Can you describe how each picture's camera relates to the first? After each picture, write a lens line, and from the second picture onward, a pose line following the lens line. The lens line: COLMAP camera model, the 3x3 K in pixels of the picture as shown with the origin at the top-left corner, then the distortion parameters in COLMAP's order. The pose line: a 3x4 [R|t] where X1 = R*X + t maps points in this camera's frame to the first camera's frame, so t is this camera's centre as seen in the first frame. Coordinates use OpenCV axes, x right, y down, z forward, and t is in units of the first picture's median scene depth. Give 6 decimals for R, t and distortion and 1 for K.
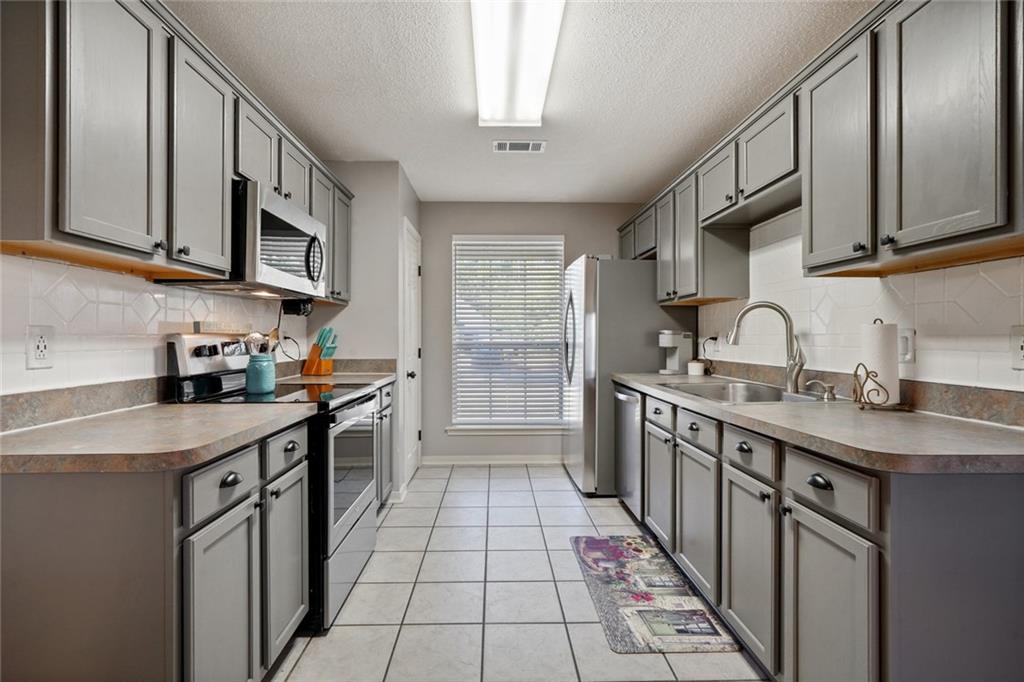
lens RADIAL K [[474.3, 0, 508.4], [0, 474.3, 337.4], [0, 0, 1]] dist [-0.000022, -0.000206]
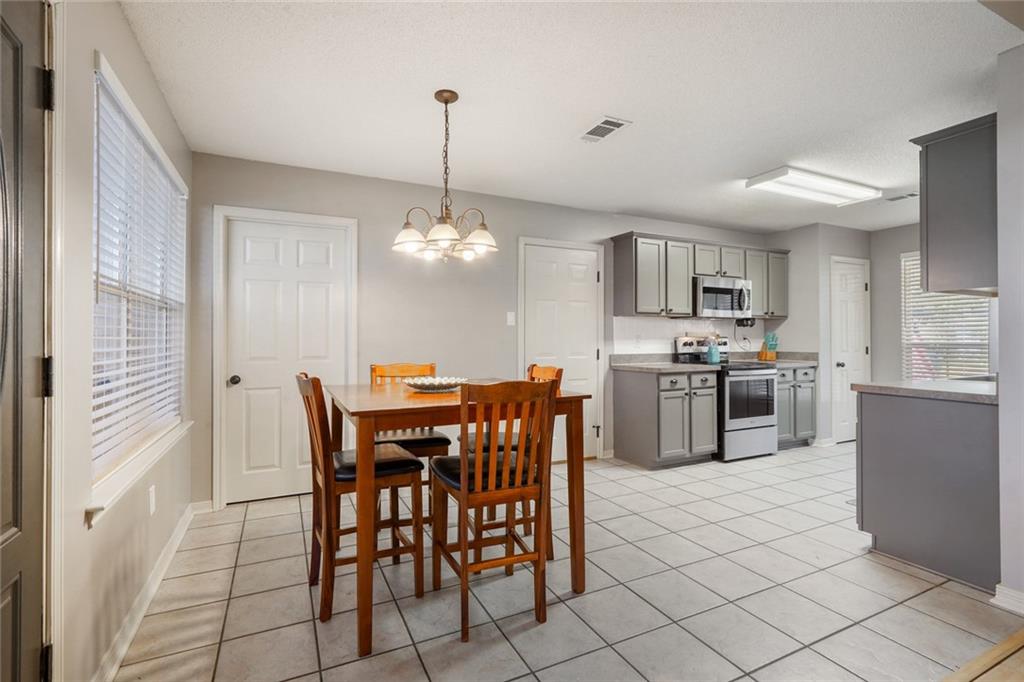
lens RADIAL K [[474.3, 0, 508.4], [0, 474.3, 337.4], [0, 0, 1]] dist [-0.000022, -0.000206]
pose [[0.413945, -0.003335, -0.910296, 1.328293], [0.000355, 0.999994, -0.003502, 0.002615], [0.910302, 0.001127, 0.413944, -0.969585]]
